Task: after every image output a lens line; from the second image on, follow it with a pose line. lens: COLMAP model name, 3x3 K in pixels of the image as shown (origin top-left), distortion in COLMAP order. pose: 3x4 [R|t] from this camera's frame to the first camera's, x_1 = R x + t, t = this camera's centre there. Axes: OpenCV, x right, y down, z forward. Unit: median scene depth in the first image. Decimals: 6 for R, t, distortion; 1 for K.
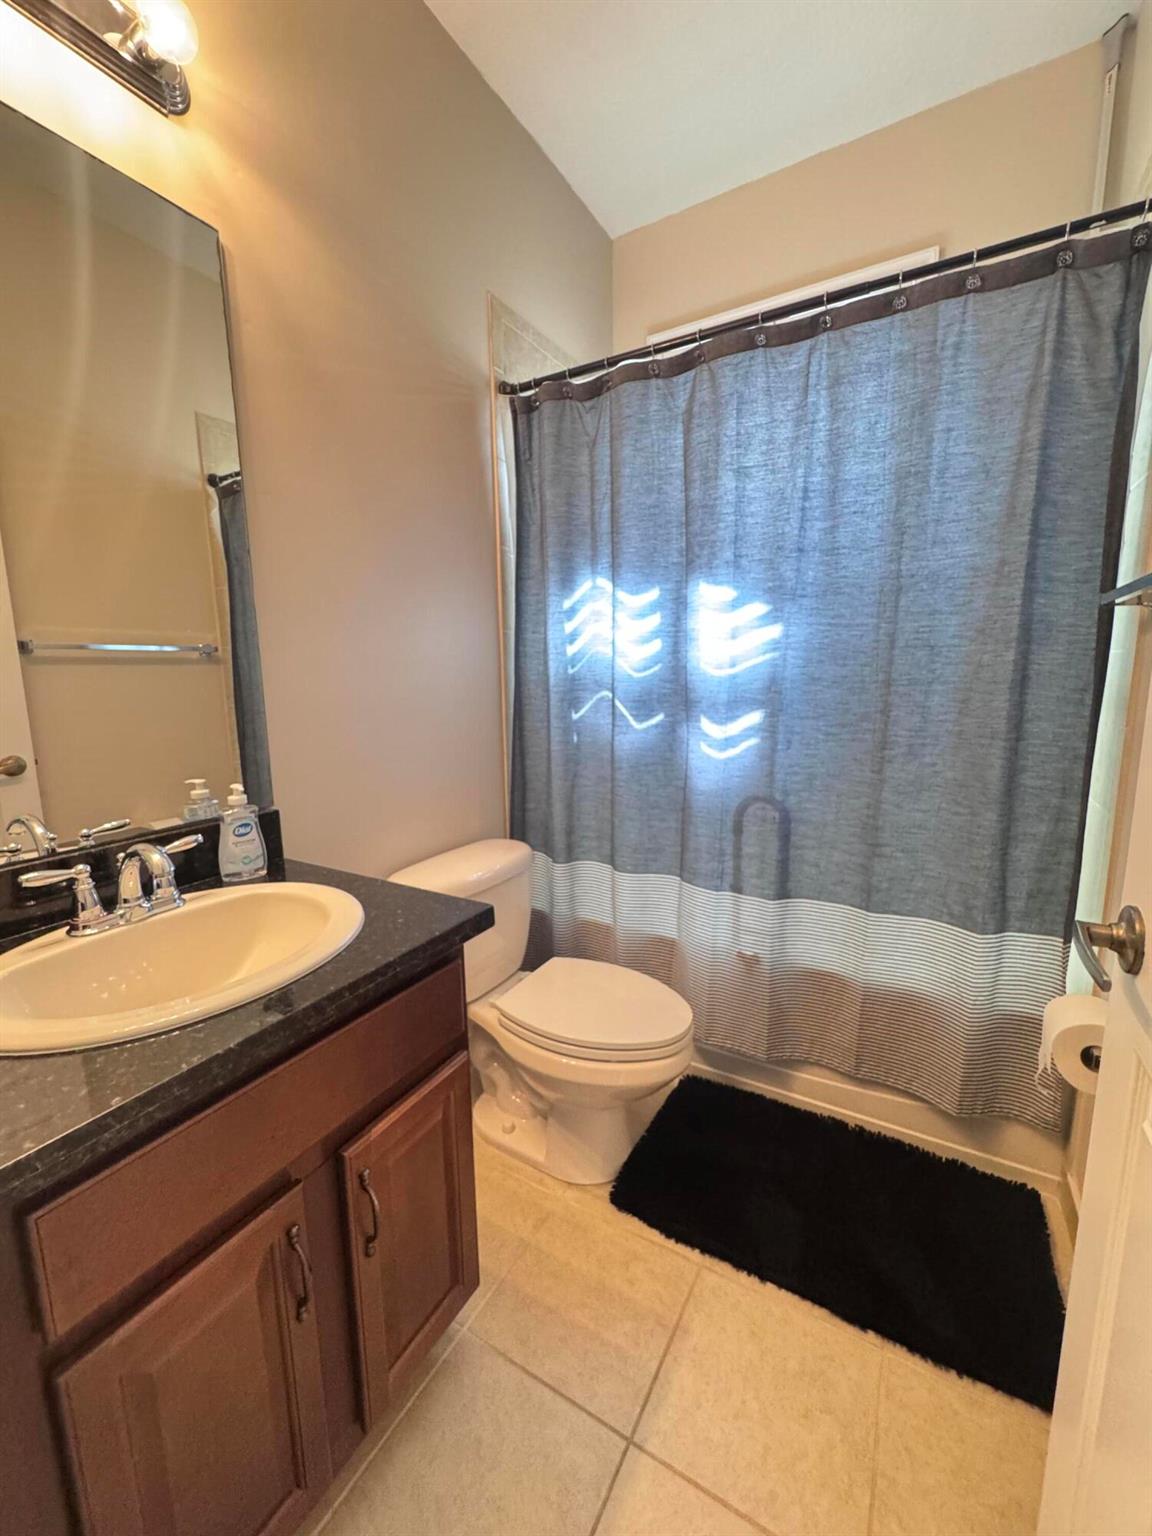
lens RADIAL K [[617.8, 0, 578.5], [0, 617.8, 773.4], [0, 0, 1]] dist [-0.002876, 0.000771]
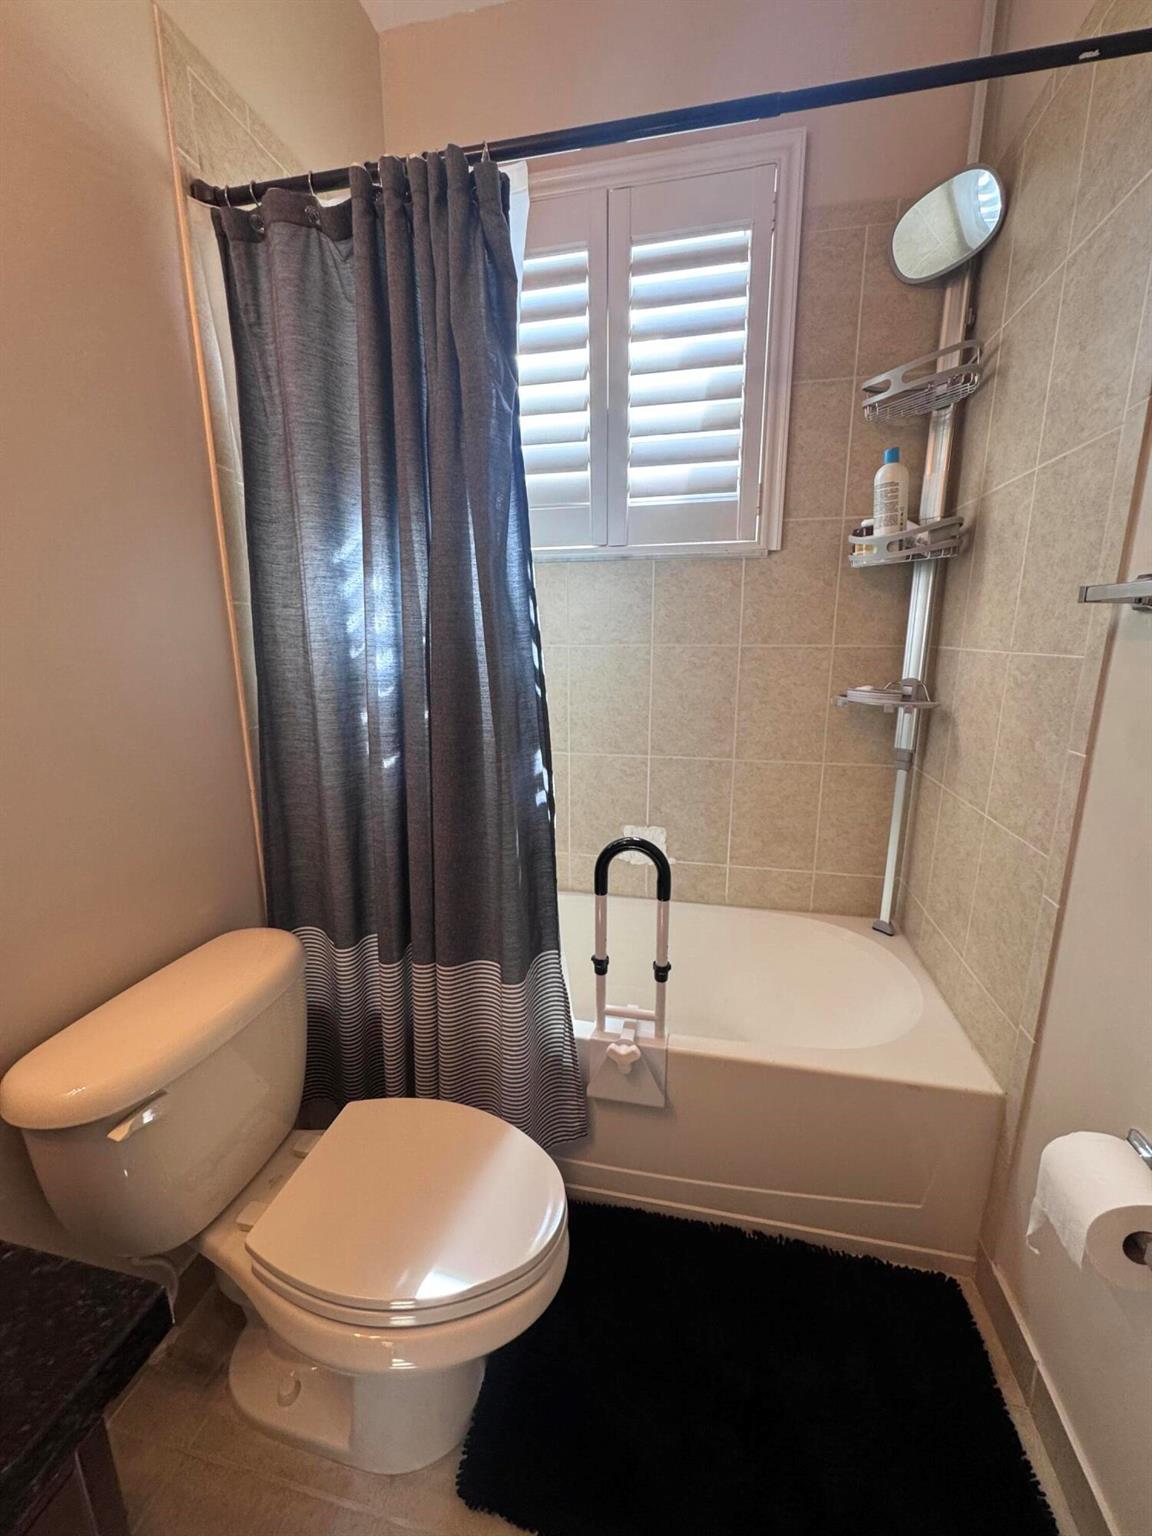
lens RADIAL K [[617.8, 0, 575.4], [0, 617.8, 766.4], [0, 0, 1]] dist [-0.002876, 0.000771]
pose [[0.950358, -0.055860, 0.306103, 0.010625], [0.040132, 0.997542, 0.057440, -0.089482], [-0.308559, -0.042304, 0.950264, 0.296634]]
